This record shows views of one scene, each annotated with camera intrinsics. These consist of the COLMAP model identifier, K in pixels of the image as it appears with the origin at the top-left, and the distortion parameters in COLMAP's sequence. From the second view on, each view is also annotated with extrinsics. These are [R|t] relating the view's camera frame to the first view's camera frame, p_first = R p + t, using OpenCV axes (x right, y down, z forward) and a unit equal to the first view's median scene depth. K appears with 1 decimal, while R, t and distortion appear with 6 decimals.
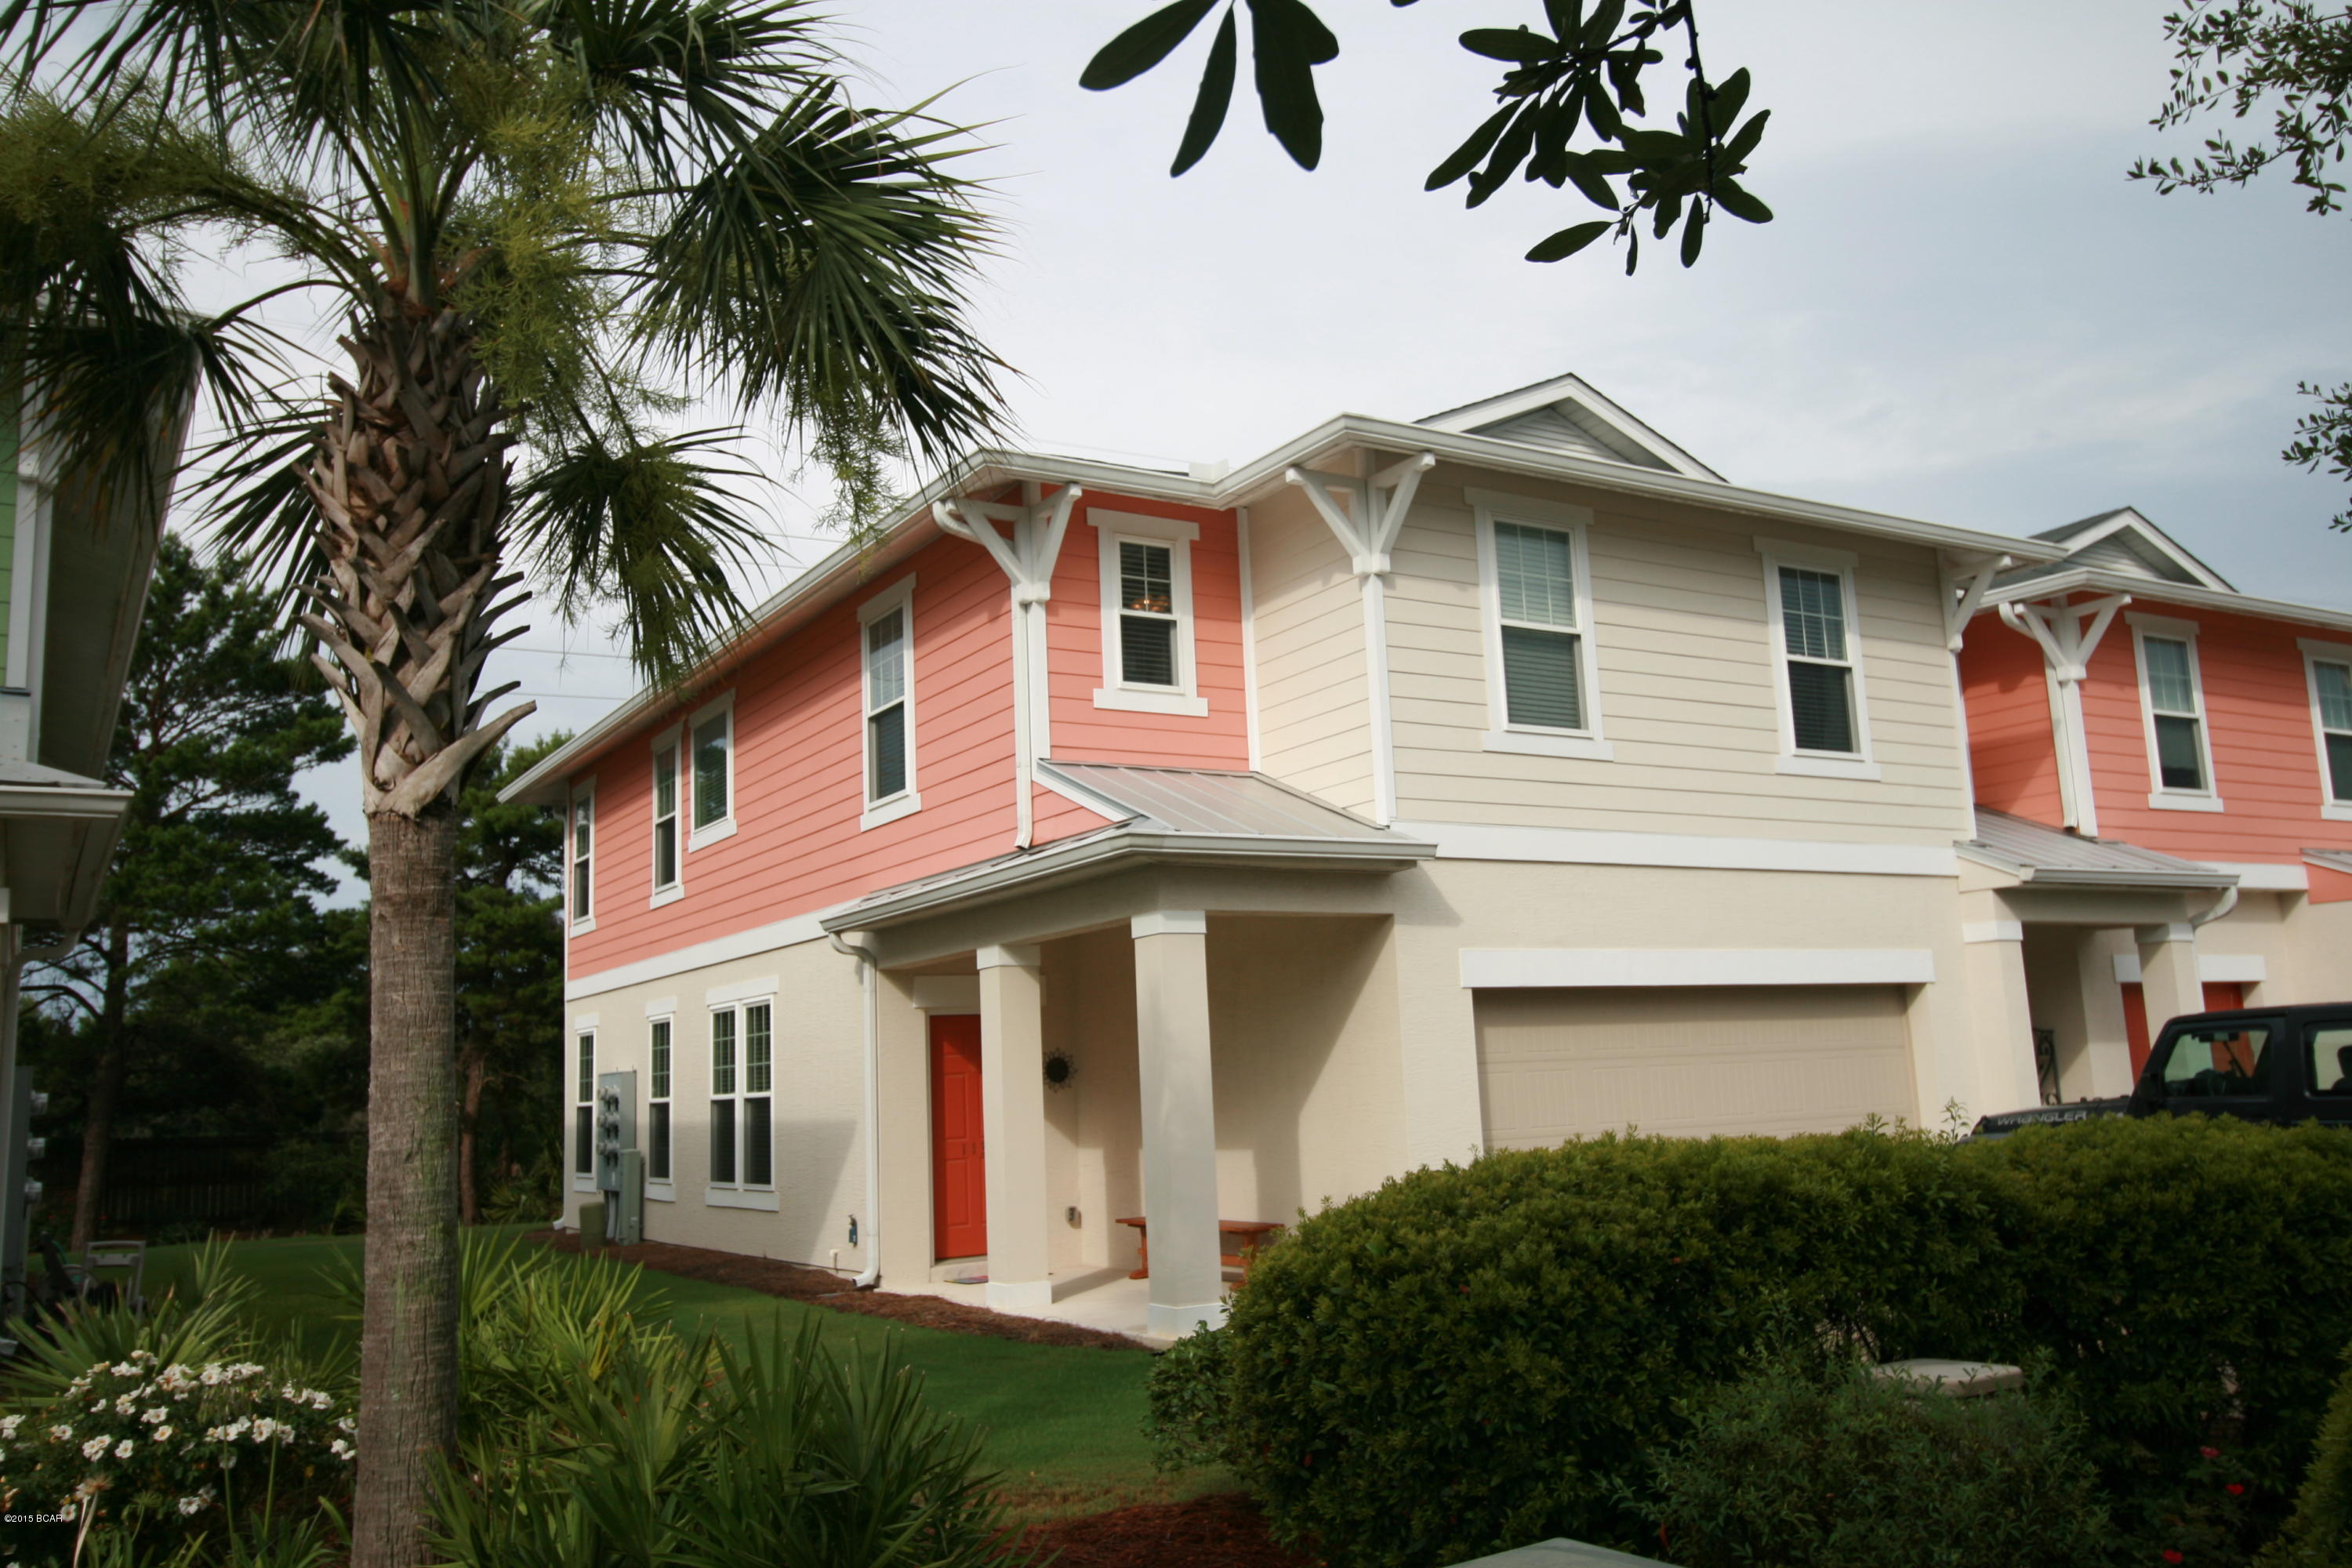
lens RADIAL K [[1864.3, 0, 1180.0], [0, 1864.3, 775.2], [0, 0, 1]] dist [0.011938, -0.003685]
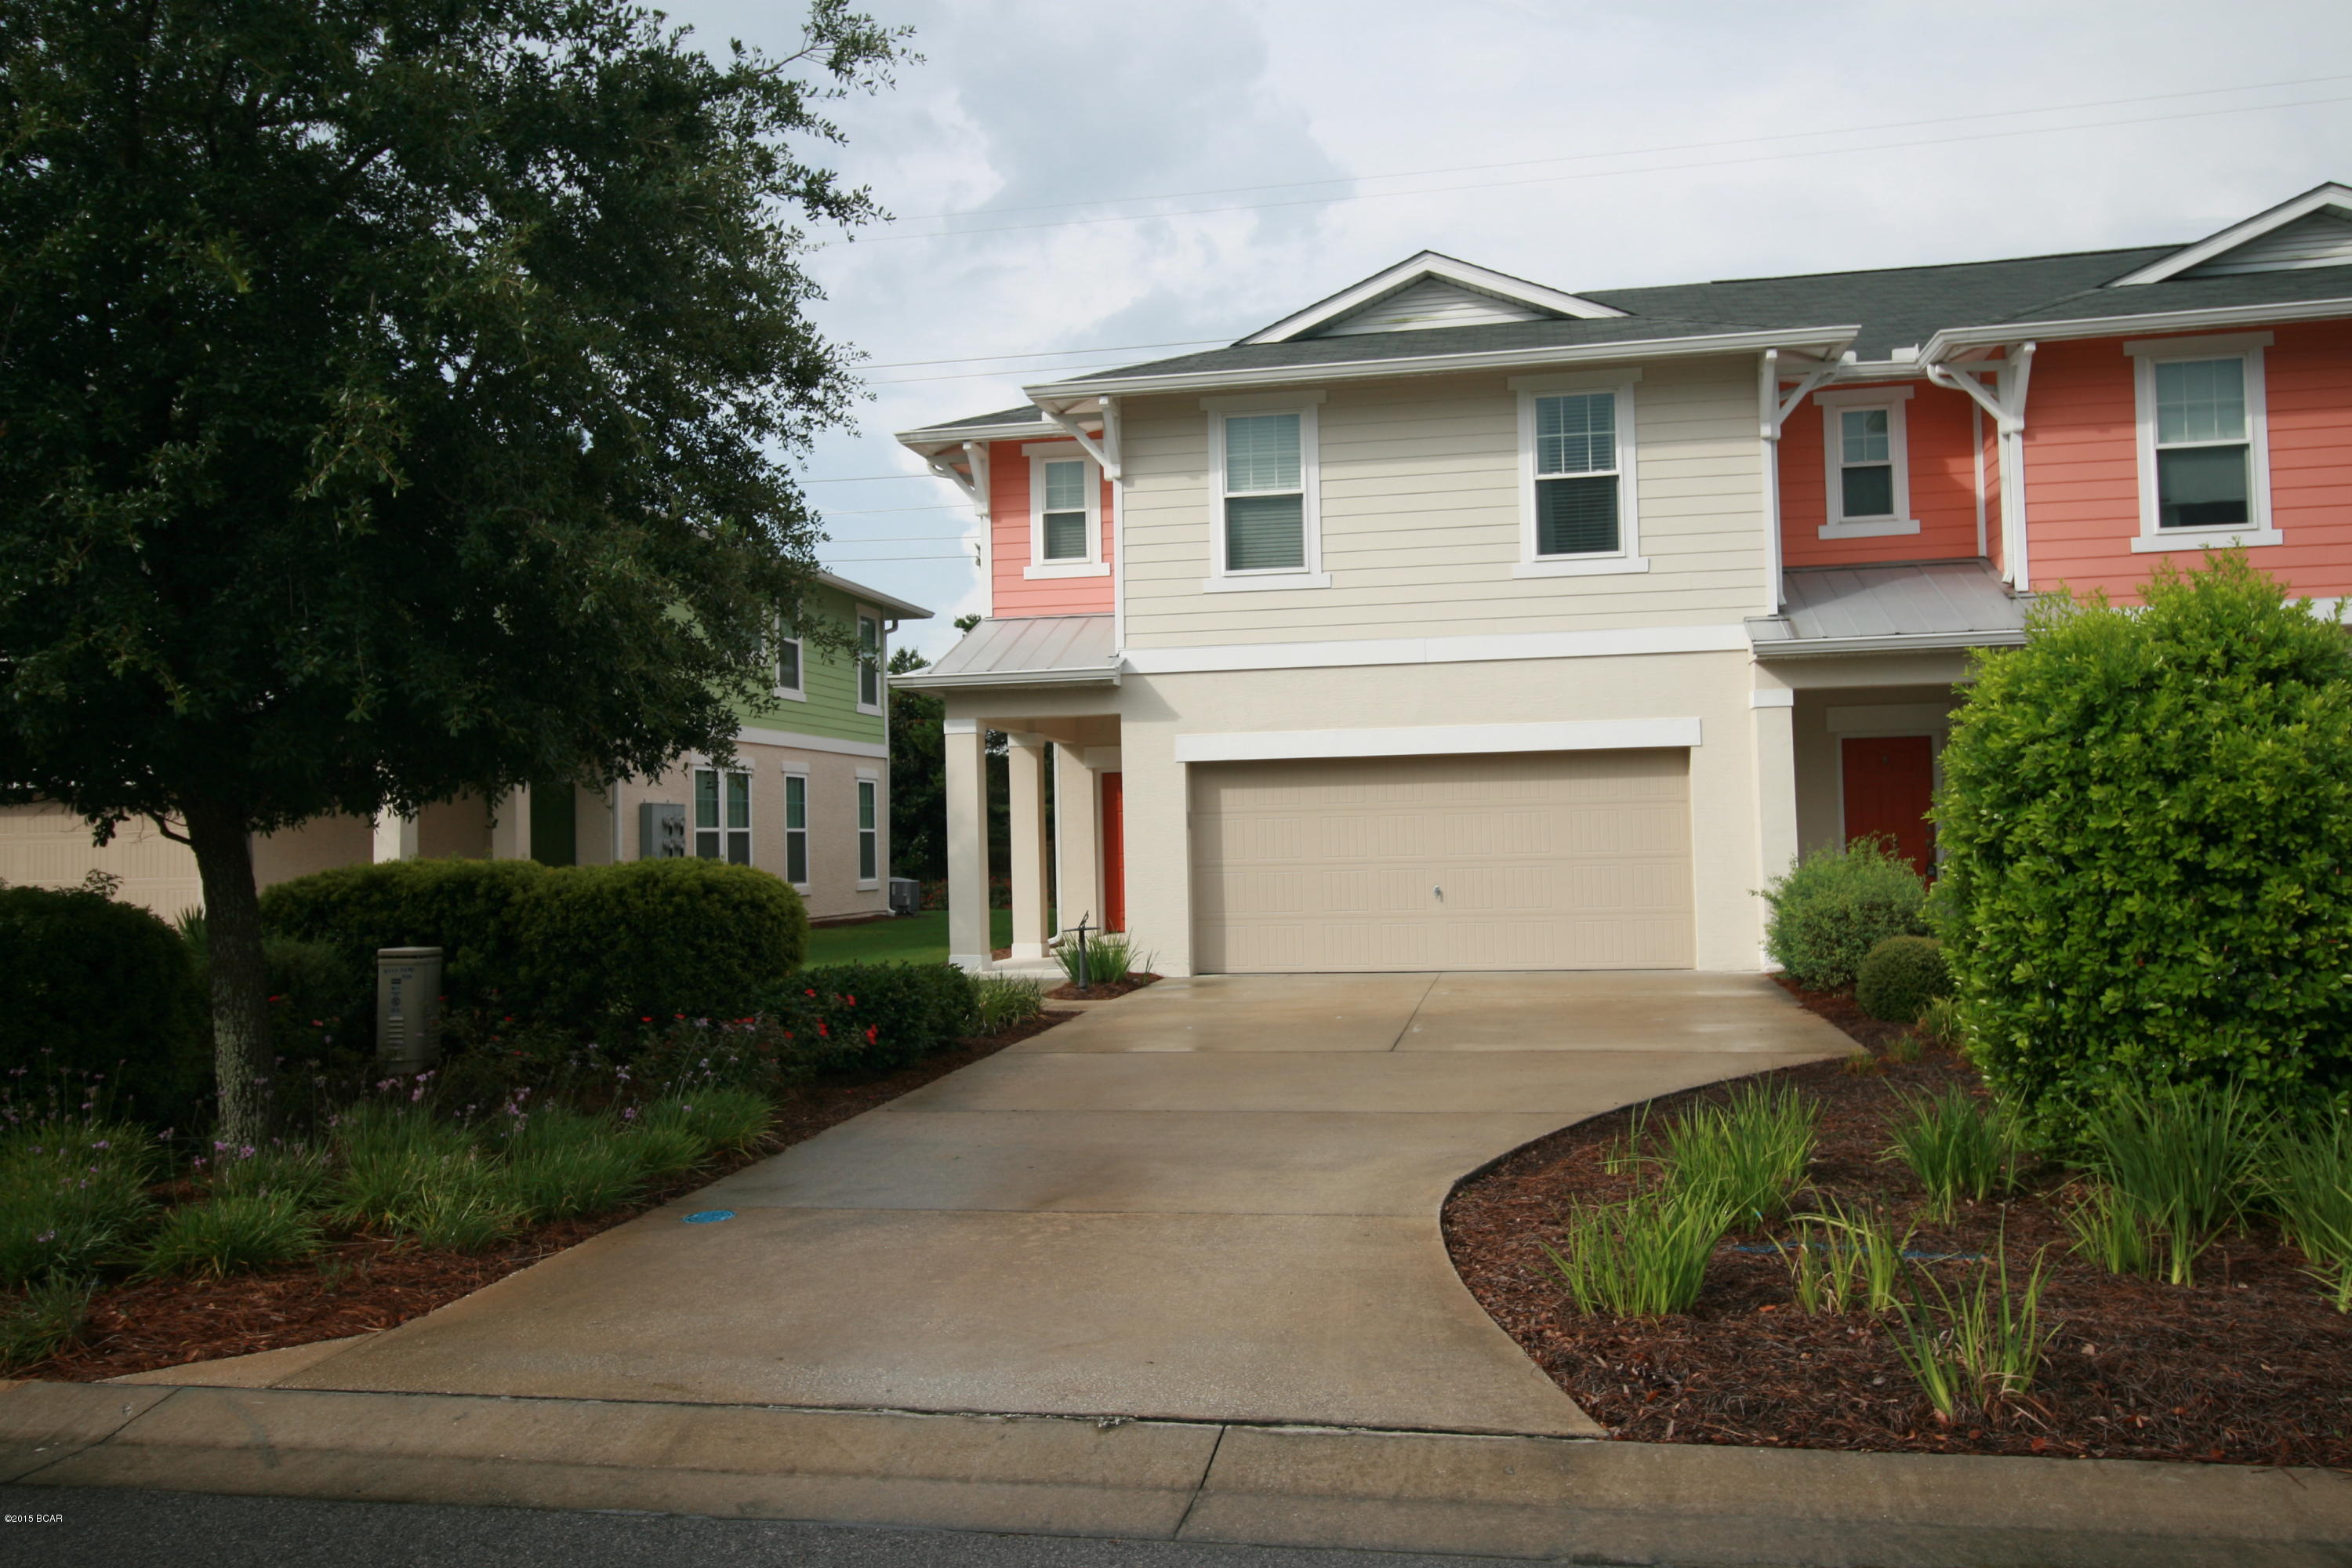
lens RADIAL K [[1864.3, 0, 1182.1], [0, 1864.3, 781.3], [0, 0, 1]] dist [0.011938, -0.003685]
pose [[0.740439, 0.001735, -0.672121, 1.026831], [0.102008, 0.988123, 0.114927, -0.034119], [0.664338, -0.153658, 0.731467, -0.051302]]
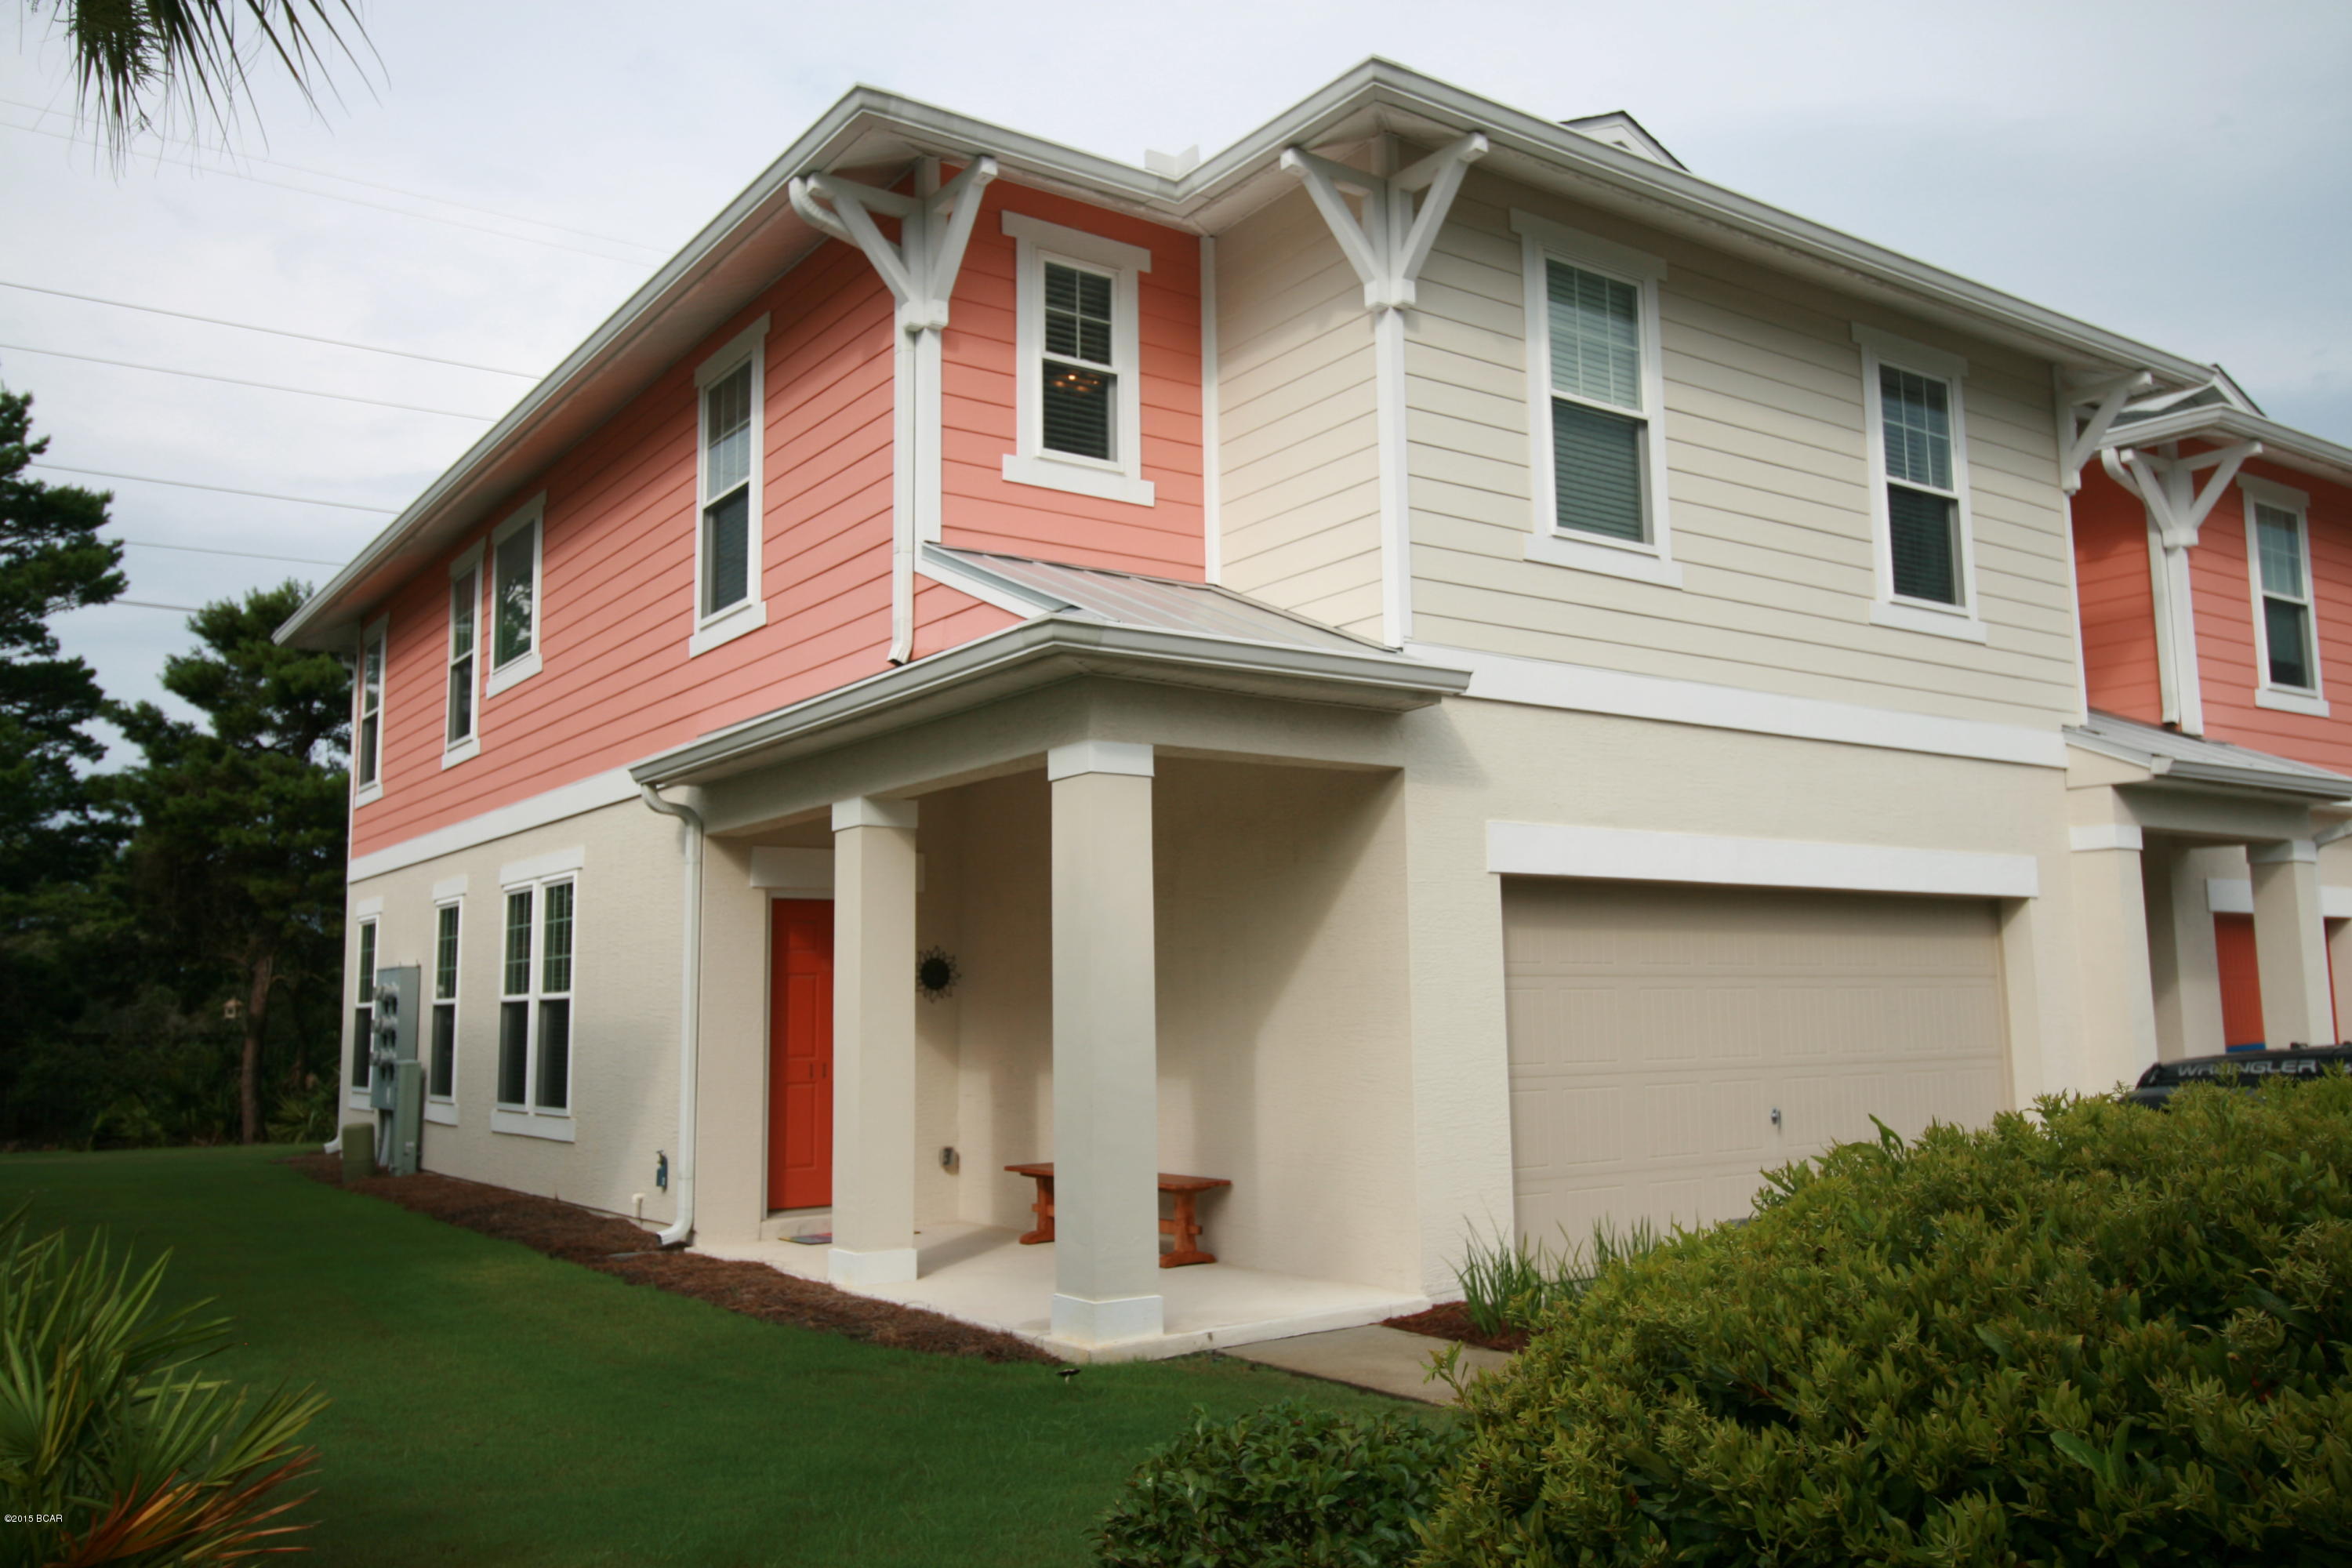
lens RADIAL K [[1864.3, 0, 1182.4], [0, 1864.3, 773.5], [0, 0, 1]] dist [0.011938, -0.003685]
pose [[0.997349, 0.037708, 0.062231, -0.016050], [-0.039836, 0.998651, 0.033315, 0.049986], [-0.060891, -0.035706, 0.997506, 0.245280]]
